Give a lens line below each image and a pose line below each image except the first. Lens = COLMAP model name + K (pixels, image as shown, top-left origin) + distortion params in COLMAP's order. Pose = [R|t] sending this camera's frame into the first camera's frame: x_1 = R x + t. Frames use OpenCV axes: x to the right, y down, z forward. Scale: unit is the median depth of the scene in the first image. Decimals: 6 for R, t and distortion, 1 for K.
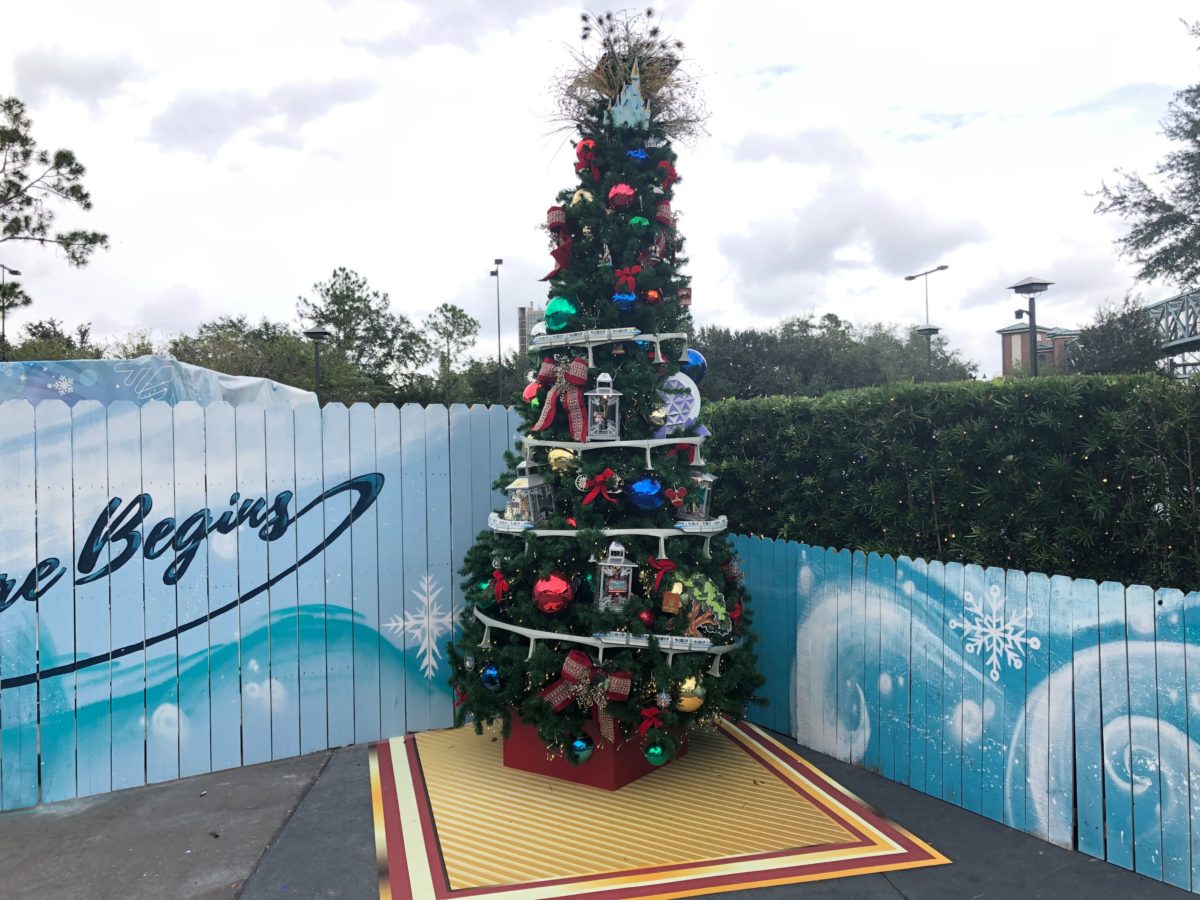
lens RADIAL K [[975.2, 0, 596.6], [0, 975.2, 438.4], [0, 0, 1]] dist [0.054369, -0.060558]
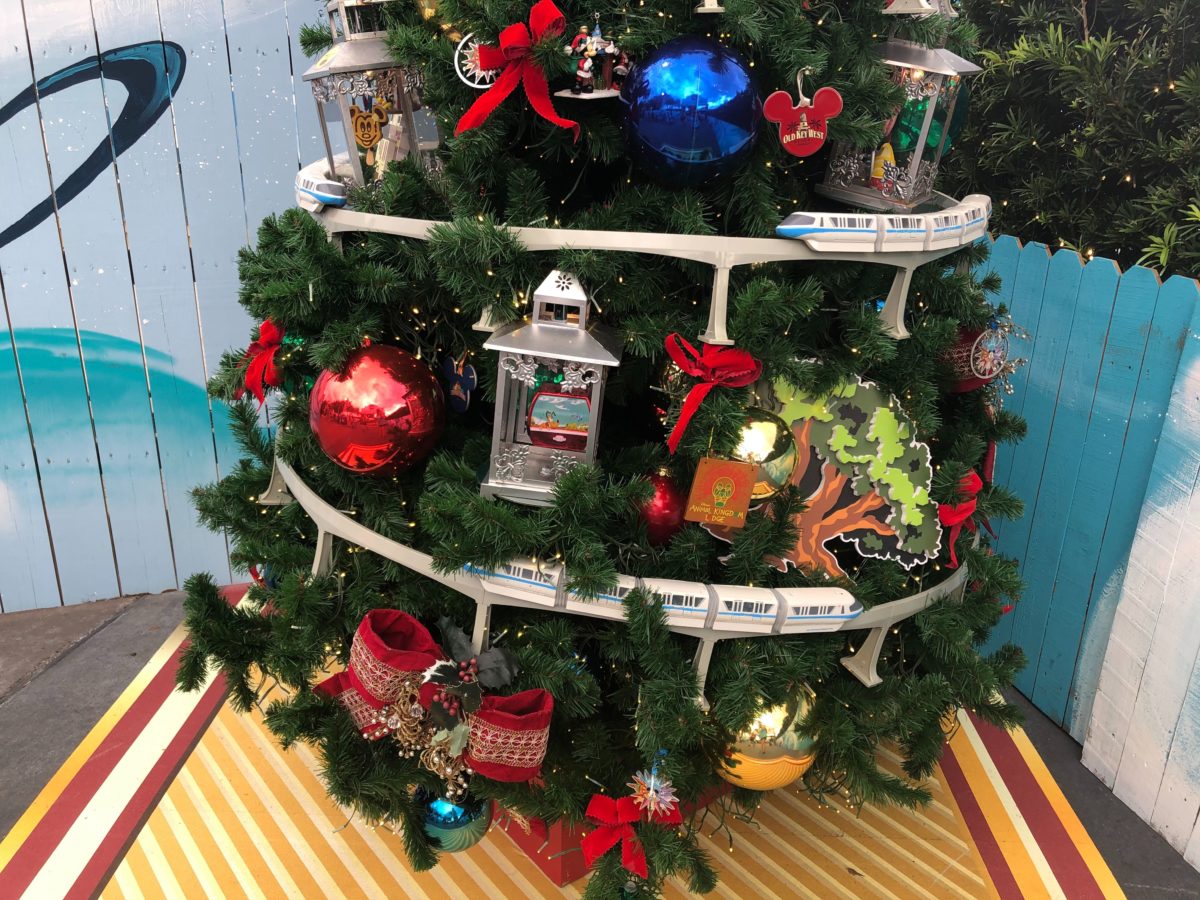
lens RADIAL K [[975.2, 0, 596.6], [0, 975.2, 438.4], [0, 0, 1]] dist [0.054369, -0.060558]
pose [[0.961570, 0.123698, -0.245115, 0.104019], [-0.031234, 0.936248, 0.349950, 0.047101], [0.272776, -0.328845, 0.904132, 0.685883]]
